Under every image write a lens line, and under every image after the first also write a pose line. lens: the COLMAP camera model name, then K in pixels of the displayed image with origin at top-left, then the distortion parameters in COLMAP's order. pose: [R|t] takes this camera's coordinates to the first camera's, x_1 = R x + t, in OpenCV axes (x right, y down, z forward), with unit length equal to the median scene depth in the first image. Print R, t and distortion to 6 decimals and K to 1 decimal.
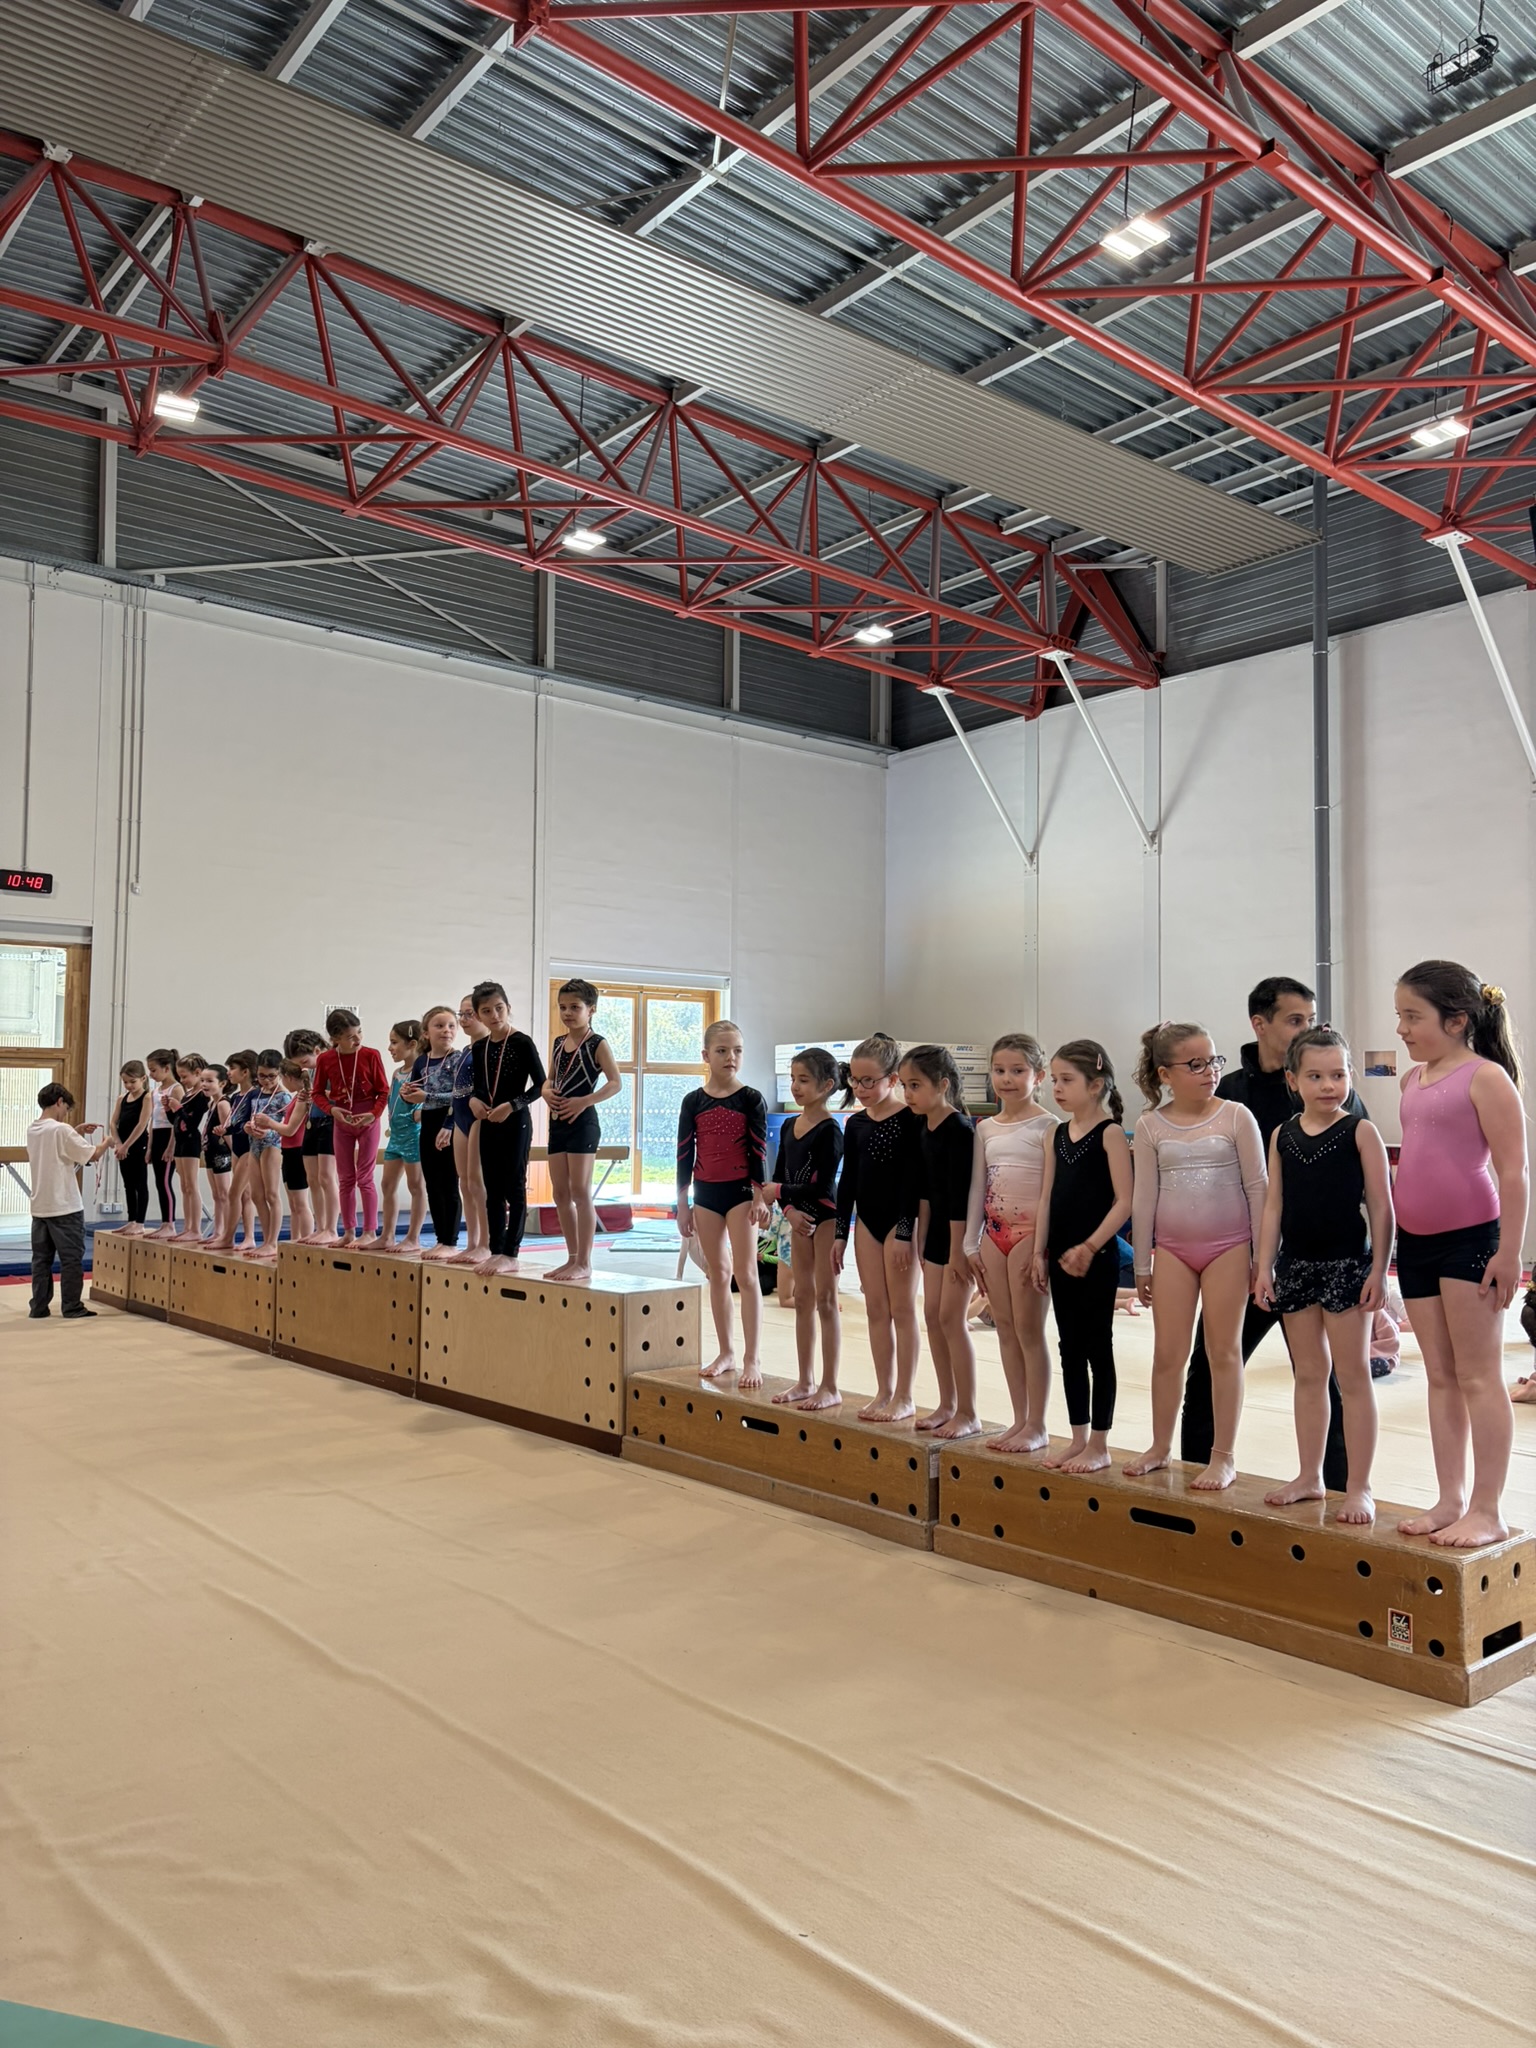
lens RADIAL K [[1543.1, 0, 768.7], [0, 1543.1, 1031.5], [0, 0, 1]] dist [0.033189, -0.034230]
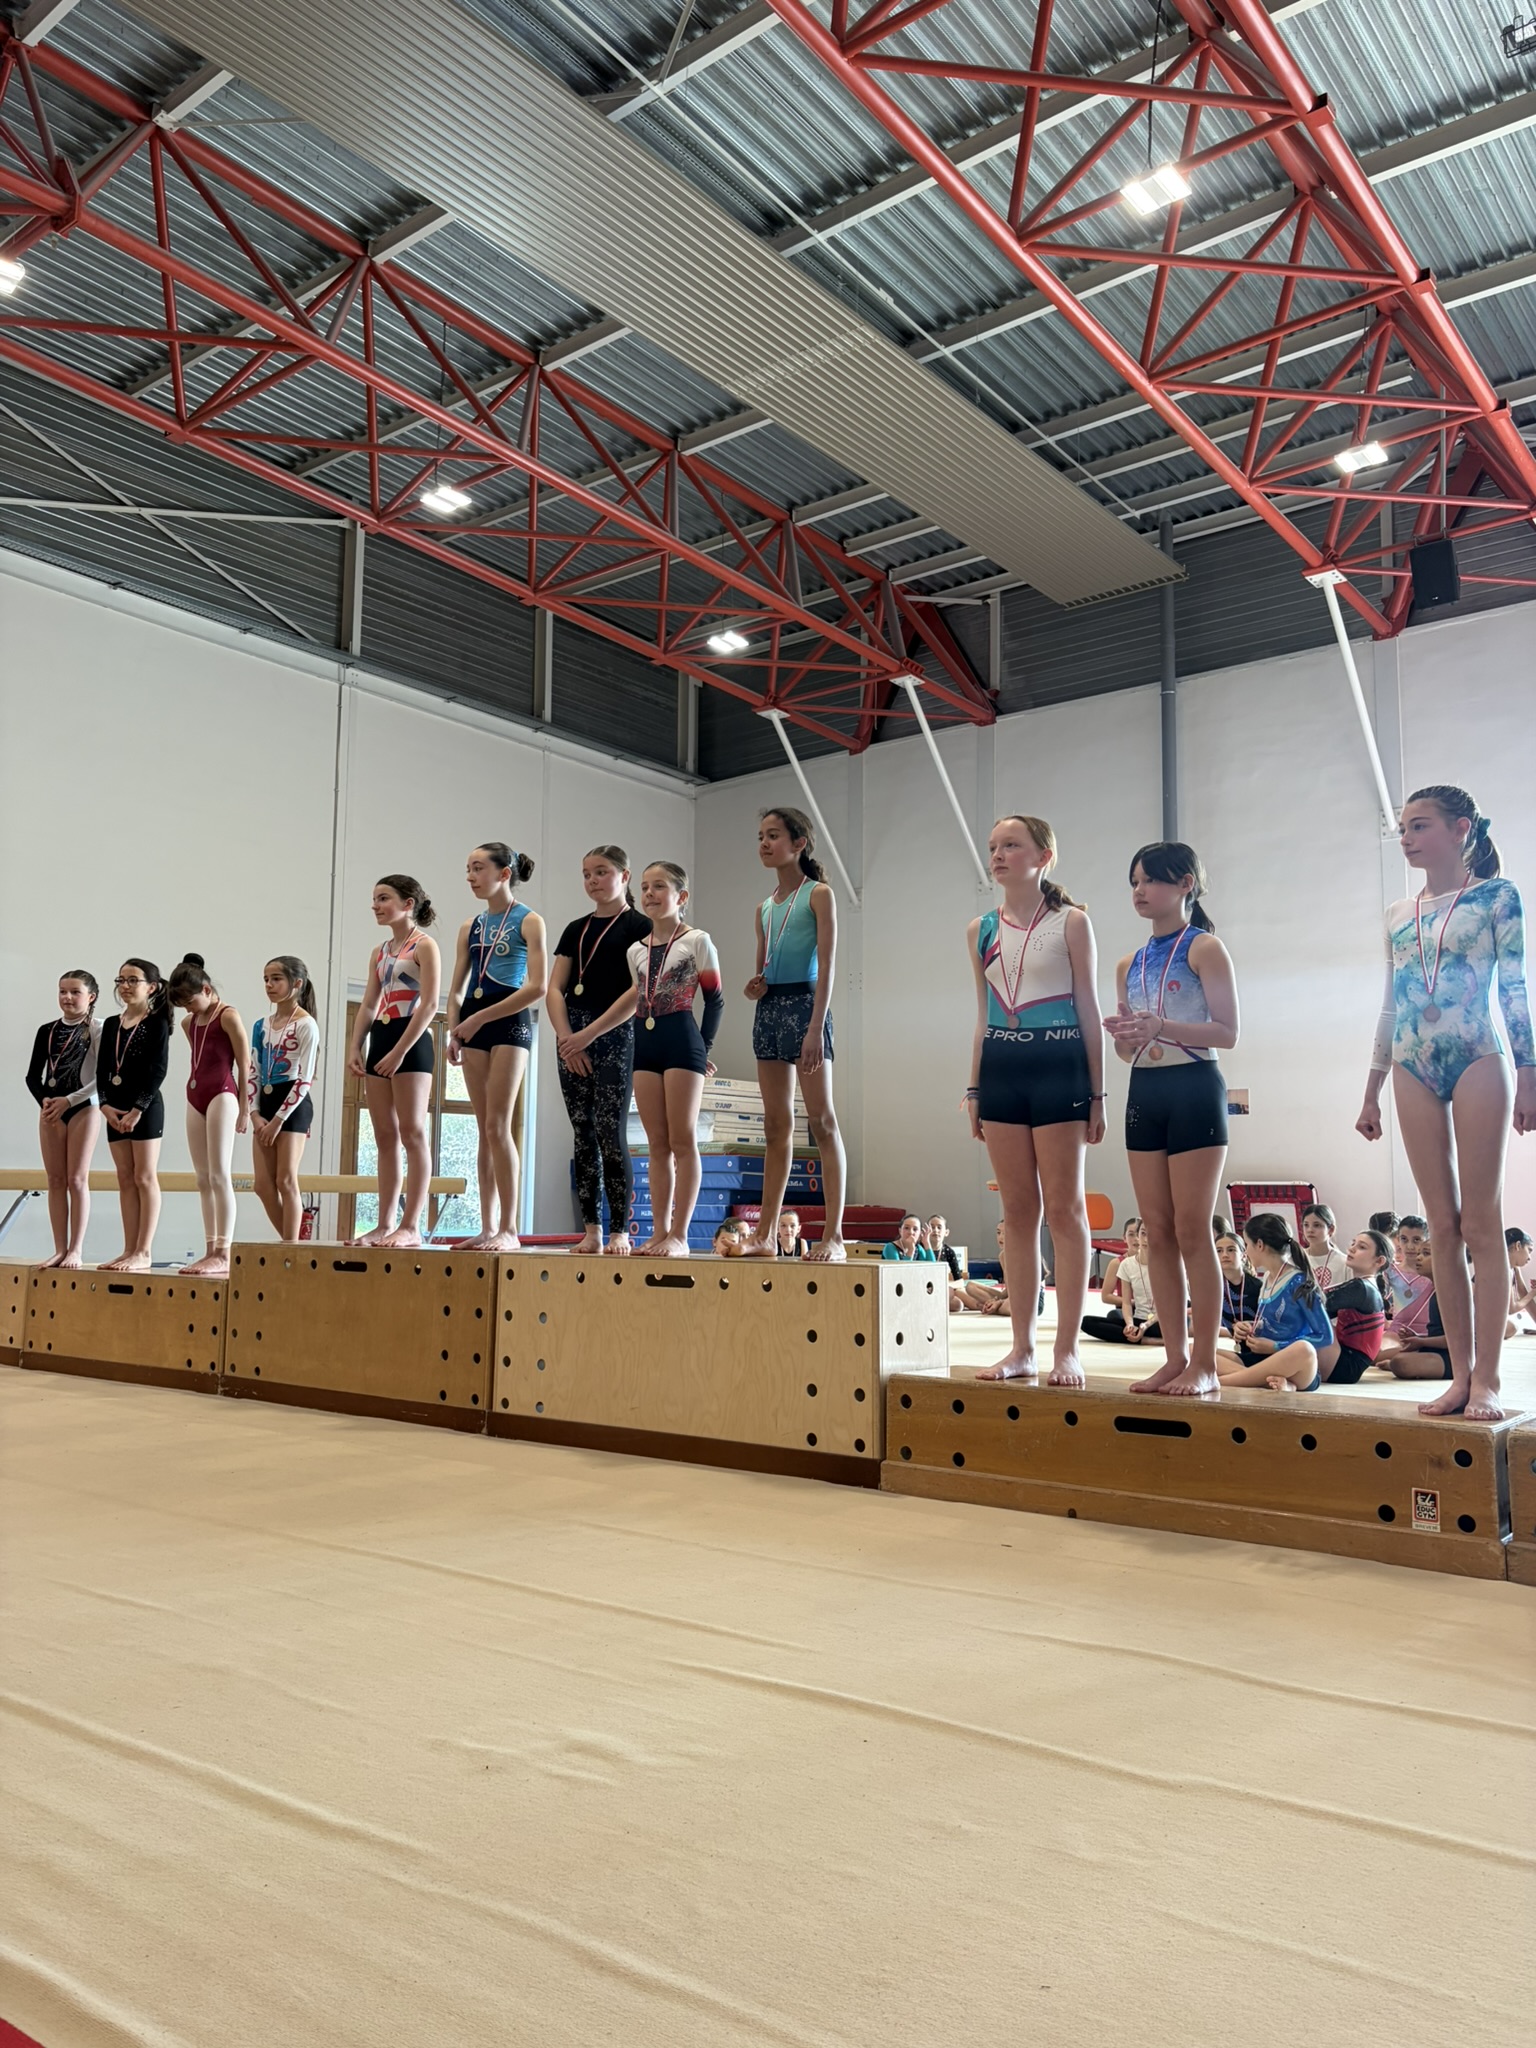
lens RADIAL K [[1543.1, 0, 762.6], [0, 1543.1, 1026.9], [0, 0, 1]] dist [0.033189, -0.034230]
pose [[0.976733, 0.025079, 0.212989, -0.116447], [-0.013053, 0.998250, -0.057680, 0.034853], [-0.214063, 0.053558, 0.975350, 0.097298]]
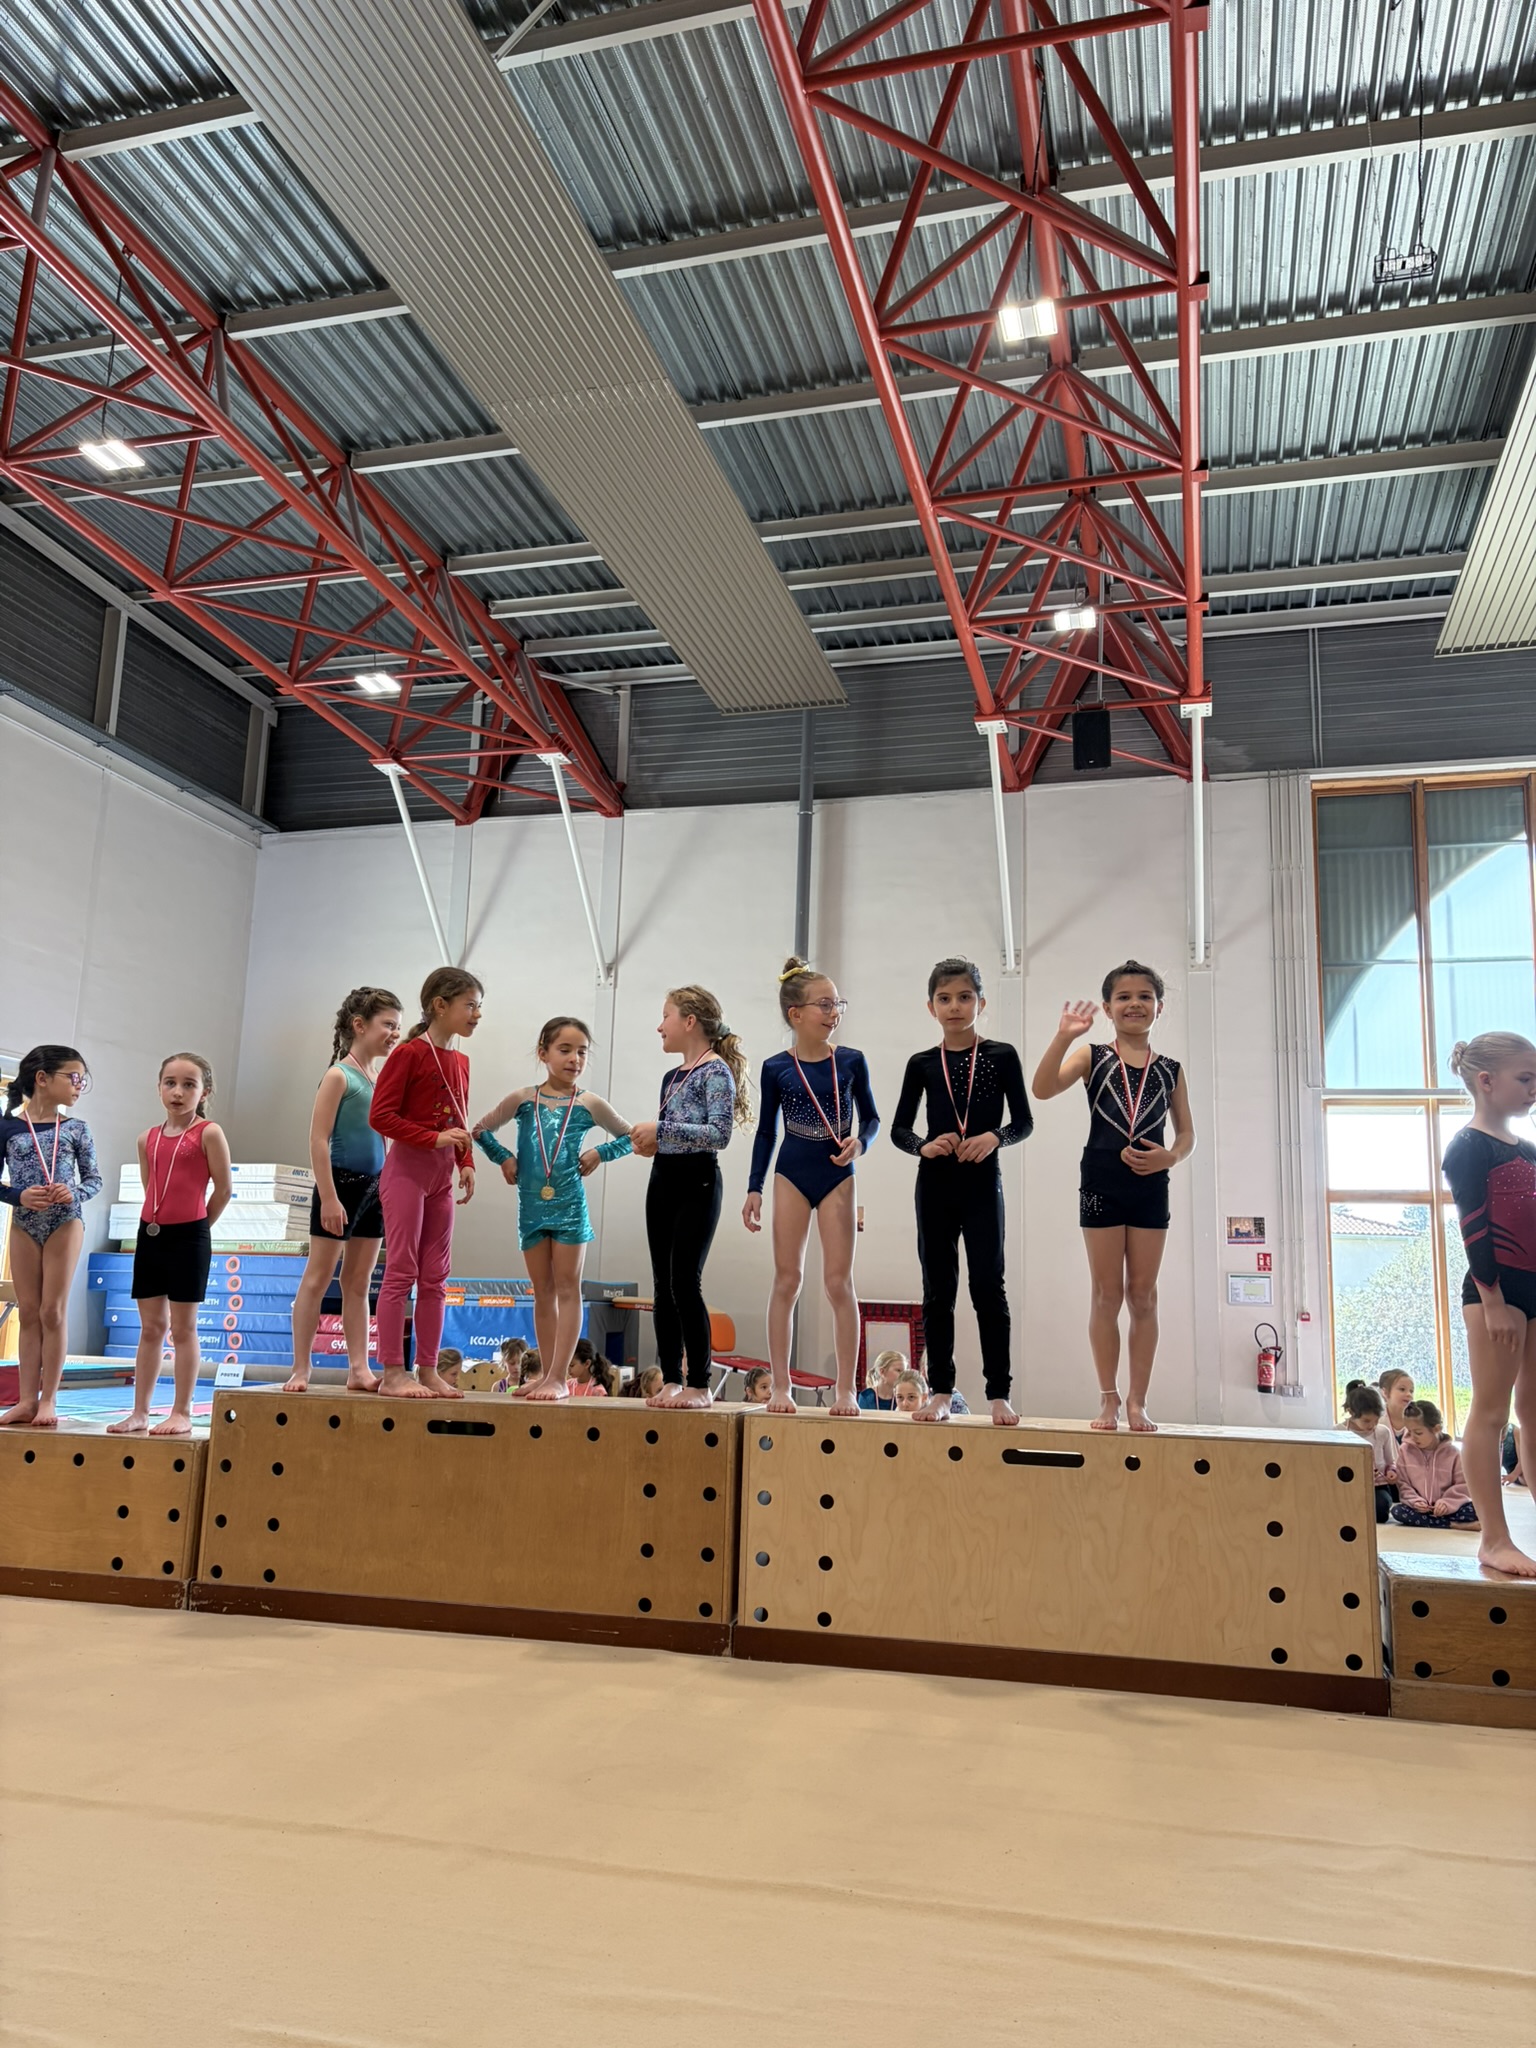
lens RADIAL K [[1543.1, 0, 762.6], [0, 1543.1, 1034.2], [0, 0, 1]] dist [0.033189, -0.034230]
pose [[0.814735, 0.123416, 0.566547, -0.239268], [-0.058243, 0.989563, -0.131808, 0.037236], [-0.576901, 0.074391, 0.813420, 0.220102]]
